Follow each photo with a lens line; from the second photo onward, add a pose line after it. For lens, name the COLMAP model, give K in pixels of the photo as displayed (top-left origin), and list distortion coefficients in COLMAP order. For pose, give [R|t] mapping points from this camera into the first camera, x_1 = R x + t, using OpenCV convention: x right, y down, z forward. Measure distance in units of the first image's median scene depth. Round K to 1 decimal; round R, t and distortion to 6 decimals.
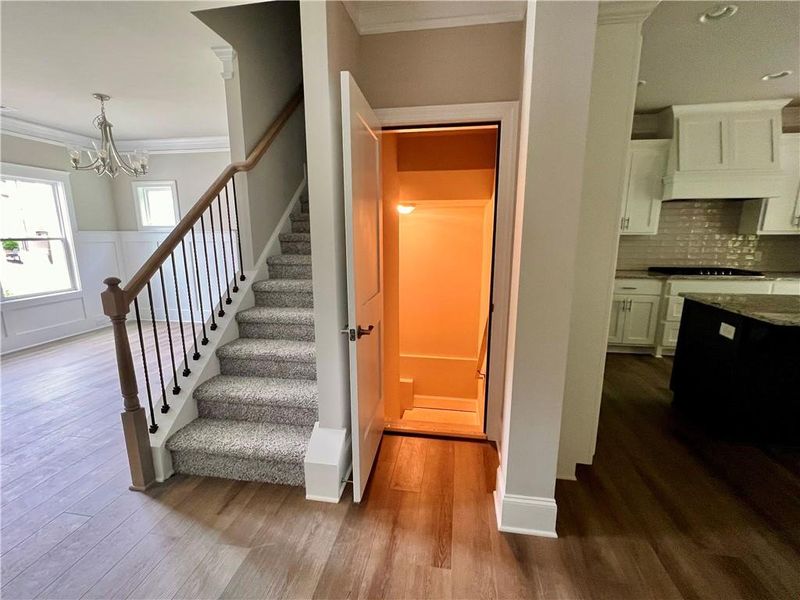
lens RADIAL K [[358.2, 0, 399.0], [0, 358.2, 304.7], [0, 0, 1]] dist [-0.002319, 0.000087]
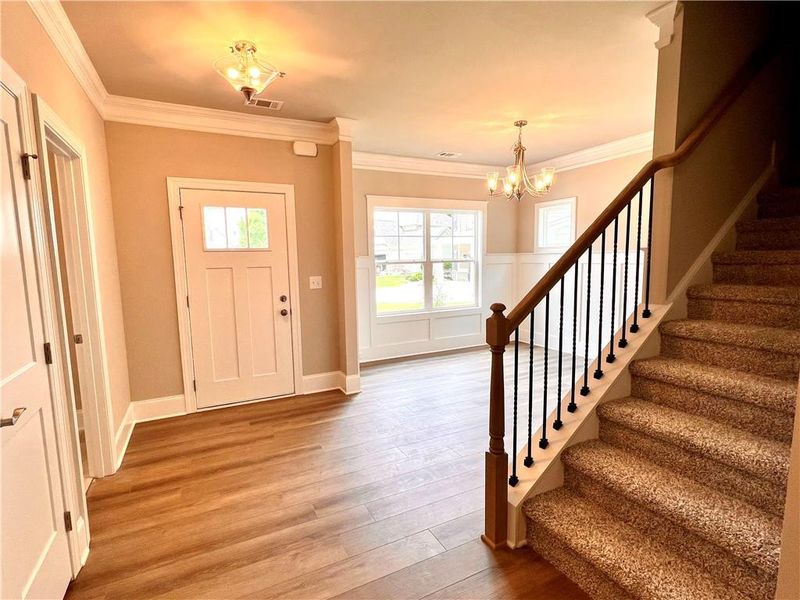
lens RADIAL K [[401.0, 0, 398.2], [0, 401.0, 304.8], [0, 0, 1]] dist [-0.003881, -0.000540]
pose [[0.582899, 0.084669, -0.808121, -0.087269], [-0.140959, 0.990013, 0.002053, -0.026565], [0.800225, 0.112716, 0.589012, 0.135334]]
